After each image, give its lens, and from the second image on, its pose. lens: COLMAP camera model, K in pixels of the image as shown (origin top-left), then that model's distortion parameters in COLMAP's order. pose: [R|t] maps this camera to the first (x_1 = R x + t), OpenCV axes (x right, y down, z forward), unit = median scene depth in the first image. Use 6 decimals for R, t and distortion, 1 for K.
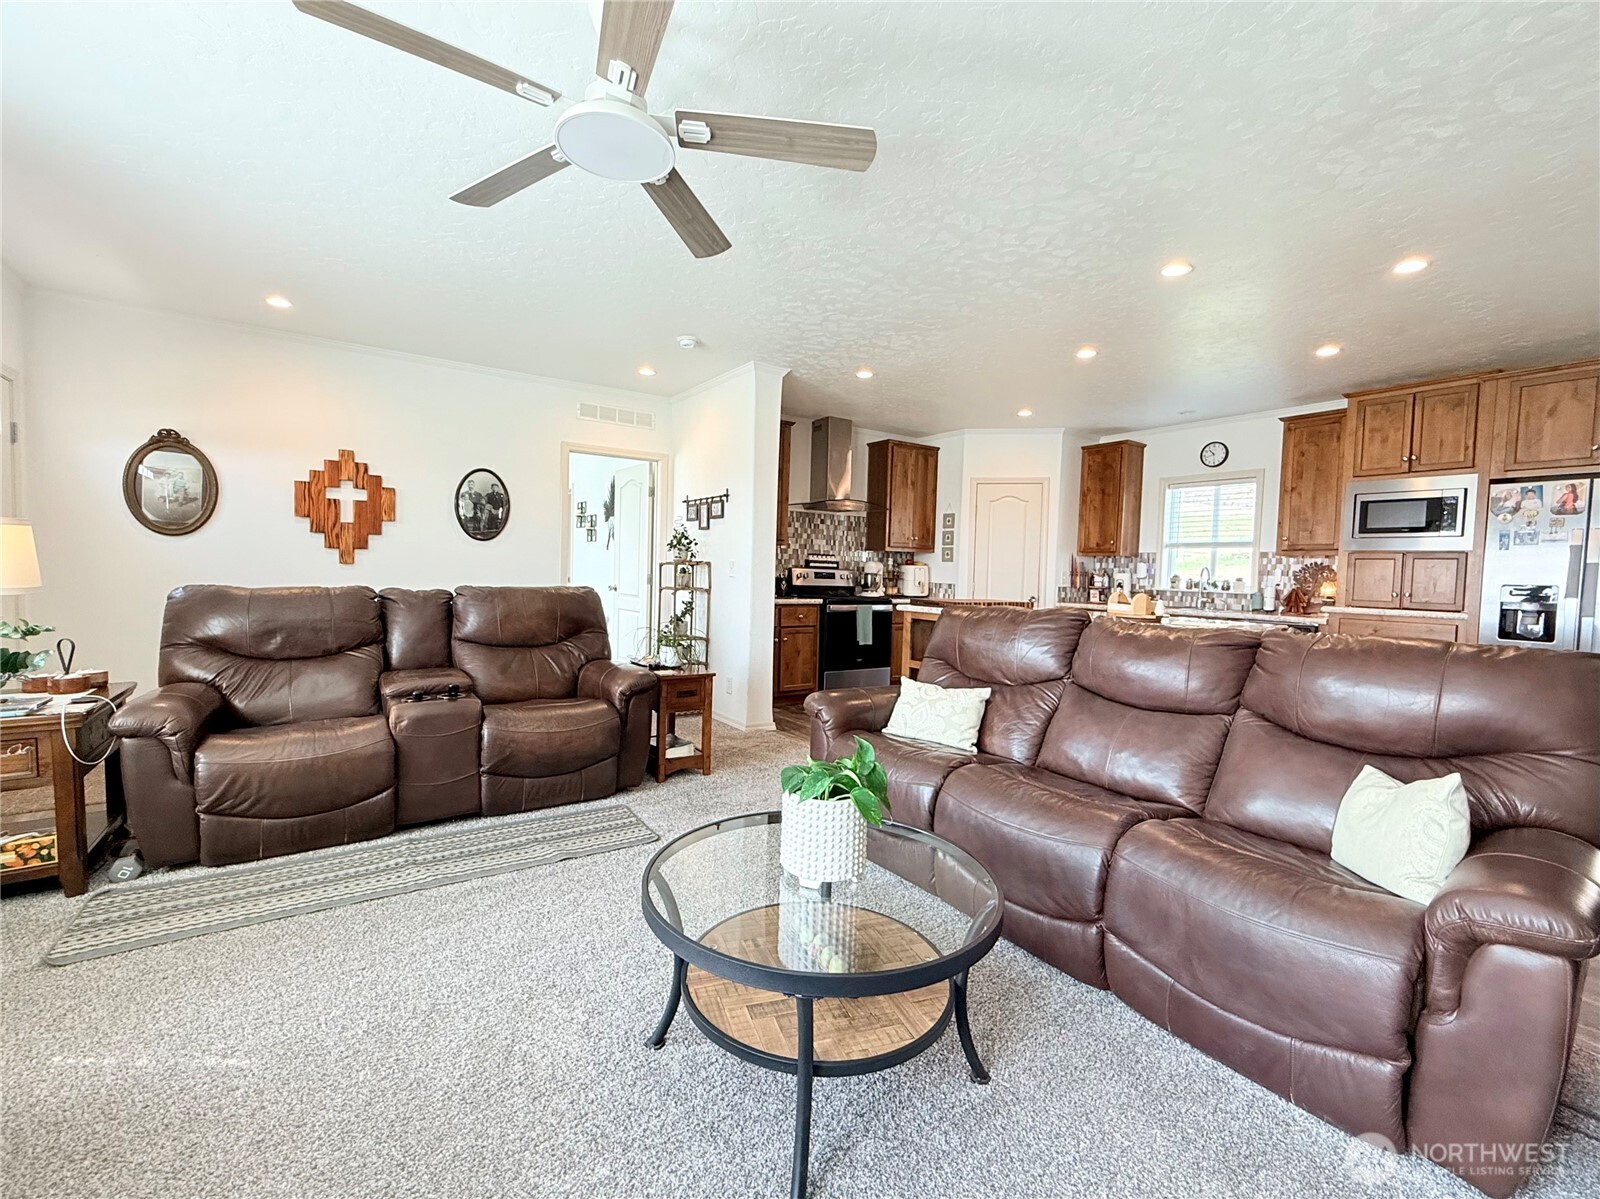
lens RADIAL K [[675.4, 0, 798.9], [0, 675.4, 599.8], [0, 0, 1]] dist [-0.009741, -0.000053]
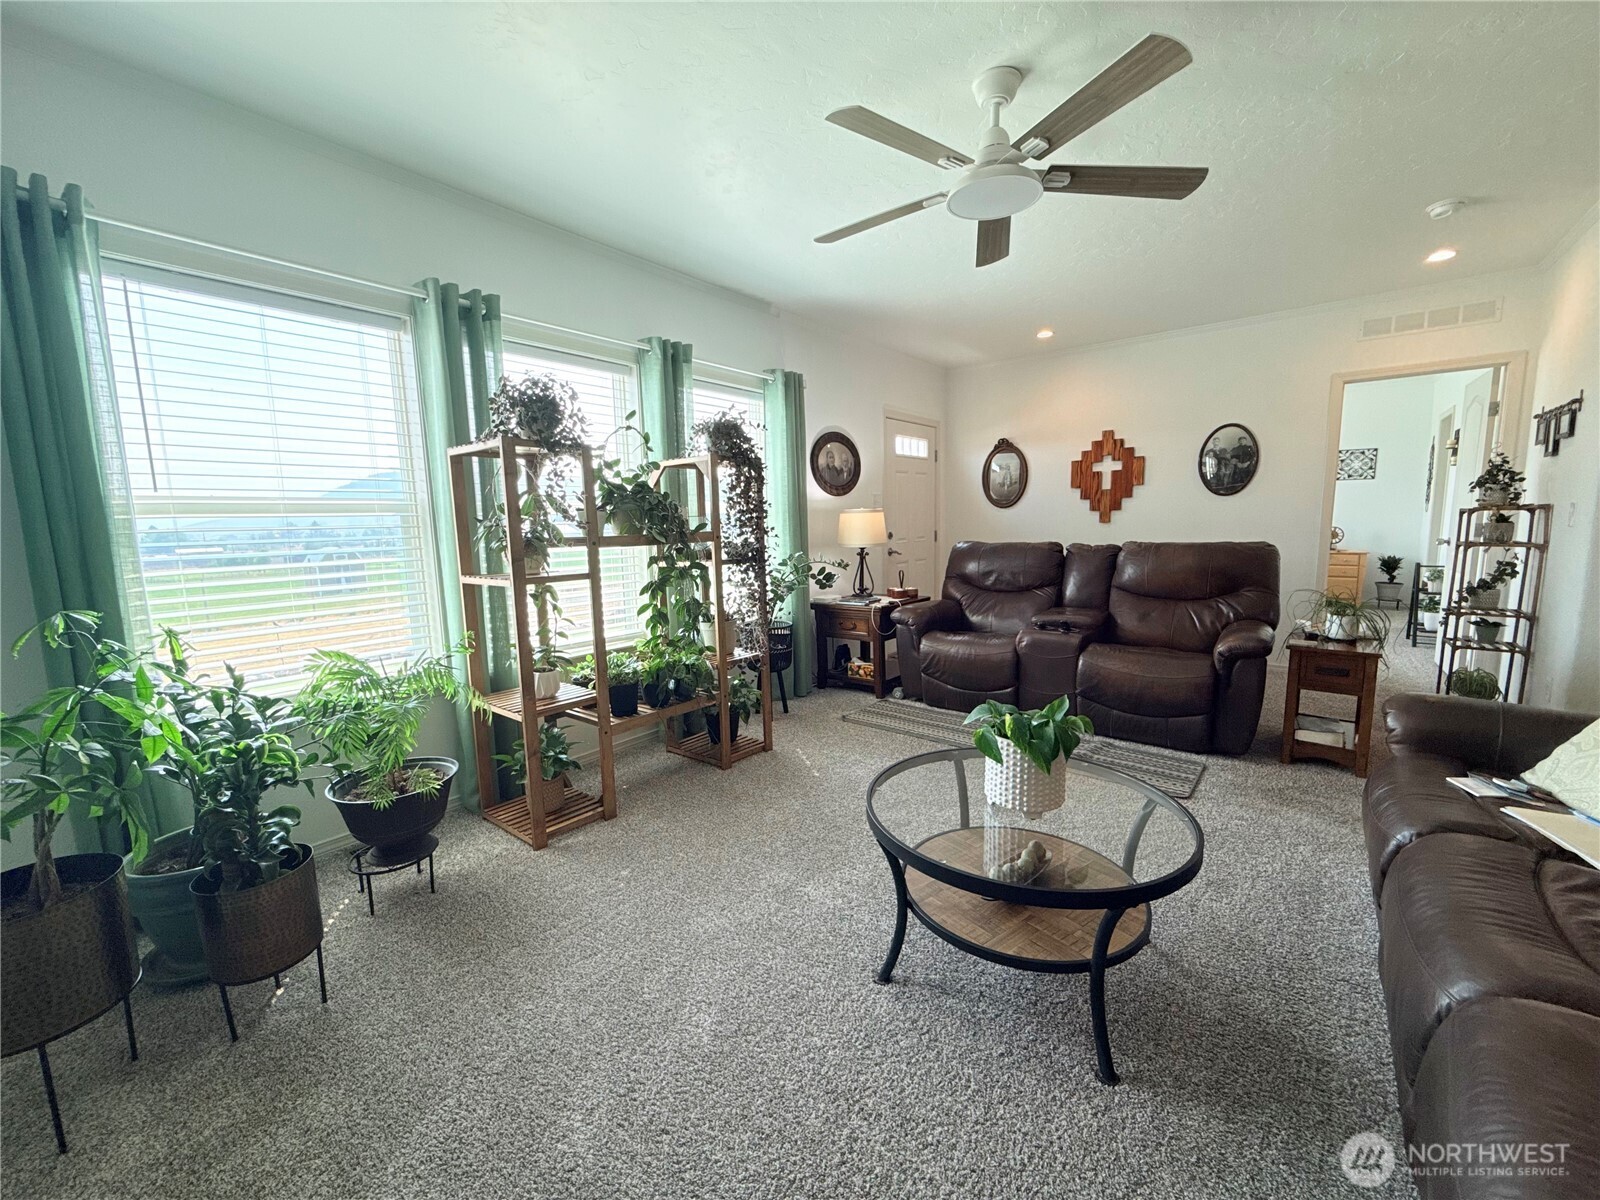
lens RADIAL K [[636.7, 0, 803.2], [0, 636.7, 601.4], [0, 0, 1]] dist [-0.000249, 0.000276]
pose [[0.284533, 0.093723, -0.954074, 0.401446], [-0.012688, 0.995491, 0.094007, -0.014538], [0.958582, -0.014643, 0.284440, 0.150205]]
